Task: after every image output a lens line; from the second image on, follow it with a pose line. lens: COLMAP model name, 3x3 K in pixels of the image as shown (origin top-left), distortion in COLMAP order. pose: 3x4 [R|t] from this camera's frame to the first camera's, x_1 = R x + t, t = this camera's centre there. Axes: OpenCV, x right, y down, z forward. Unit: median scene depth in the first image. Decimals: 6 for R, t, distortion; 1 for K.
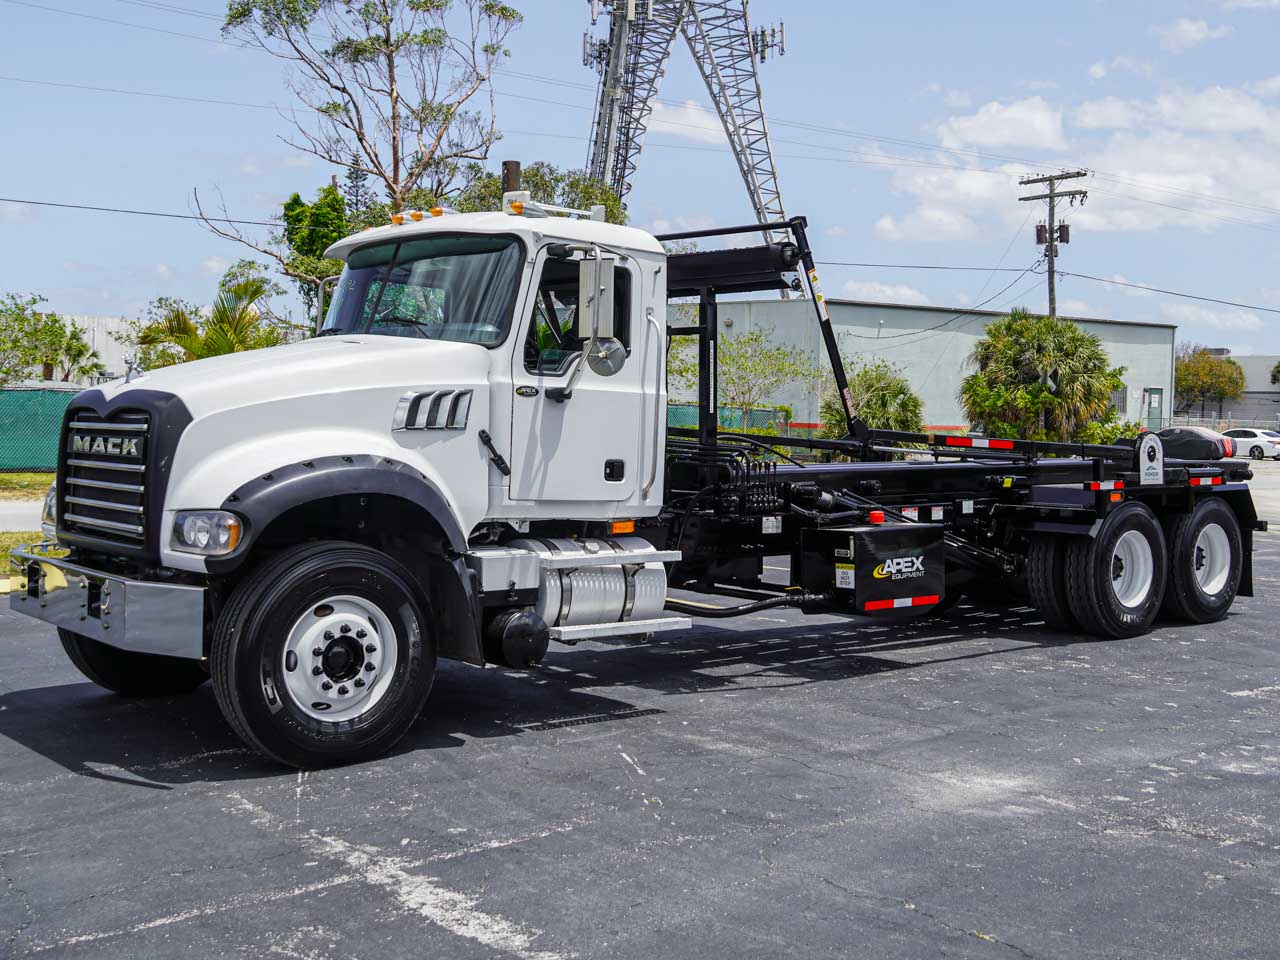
lens RADIAL K [[1478.4, 0, 666.1], [0, 1478.4, 429.5], [0, 0, 1]] dist [-0.030375, -0.031235]
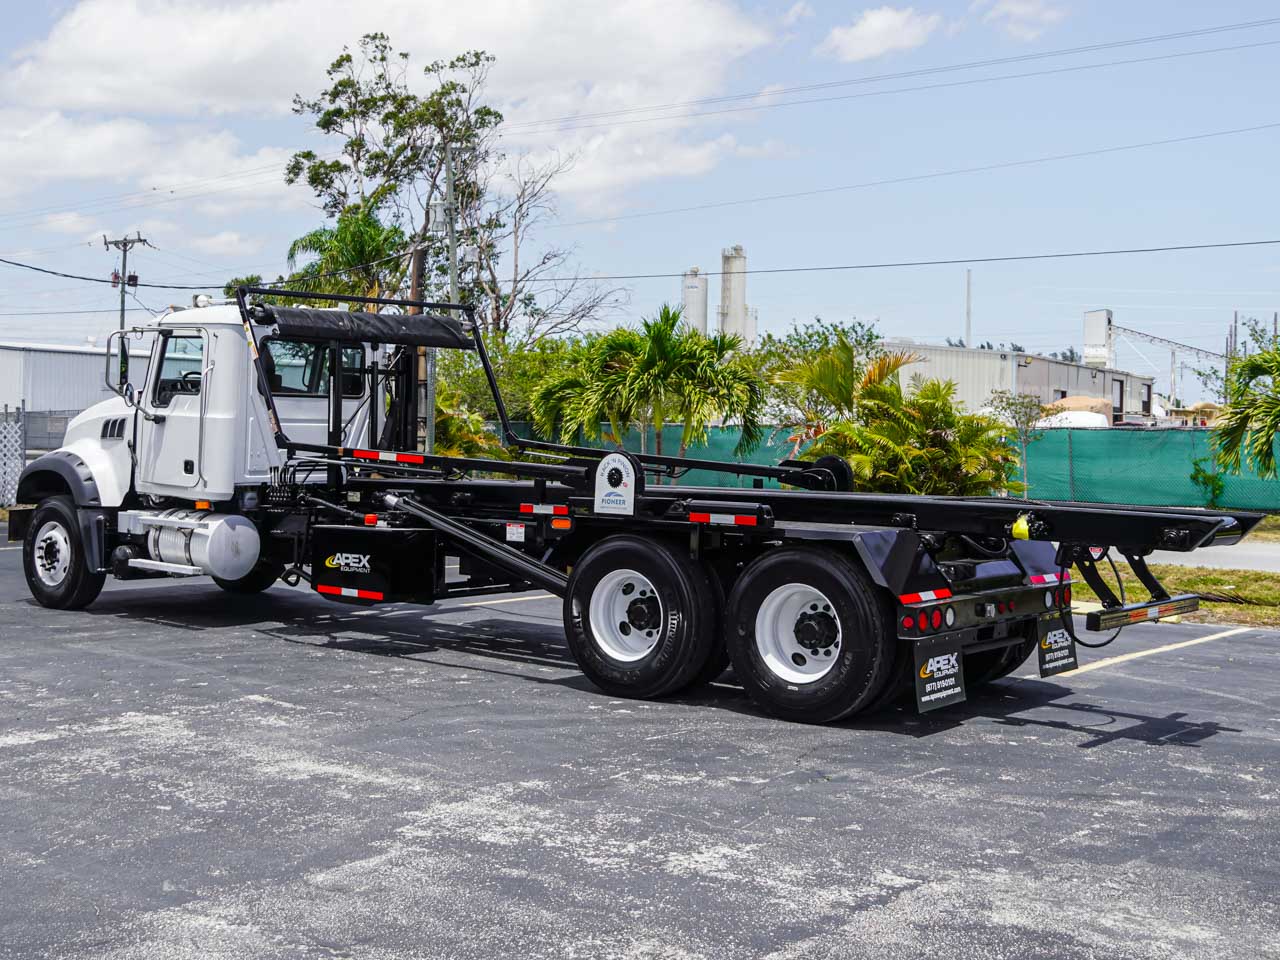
lens RADIAL K [[1485.6, 0, 640.9], [0, 1485.6, 453.9], [0, 0, 1]] dist [-0.007543, 0.011255]
pose [[0.192703, -0.008109, -0.981224, 1.584902], [-0.033451, 0.999330, -0.014828, 0.020876], [0.980687, 0.035680, 0.192302, 1.164921]]
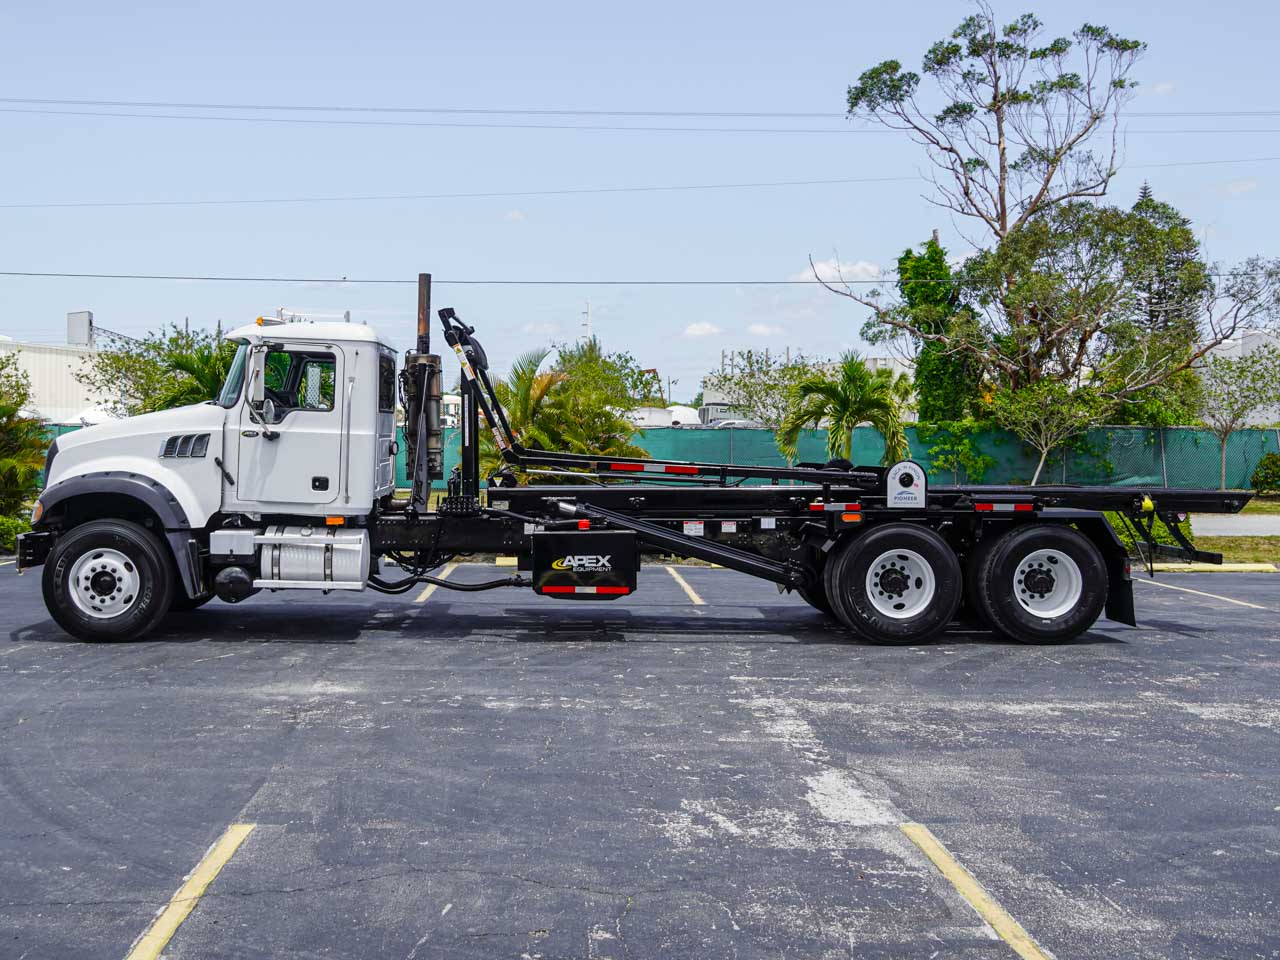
lens RADIAL K [[1485.6, 0, 640.9], [0, 1485.6, 453.9], [0, 0, 1]] dist [-0.007543, 0.011255]
pose [[0.757969, -0.001320, -0.652289, 1.235965], [-0.001091, 0.999994, -0.003292, 0.001179], [0.652289, 0.003207, 0.757963, 0.038581]]
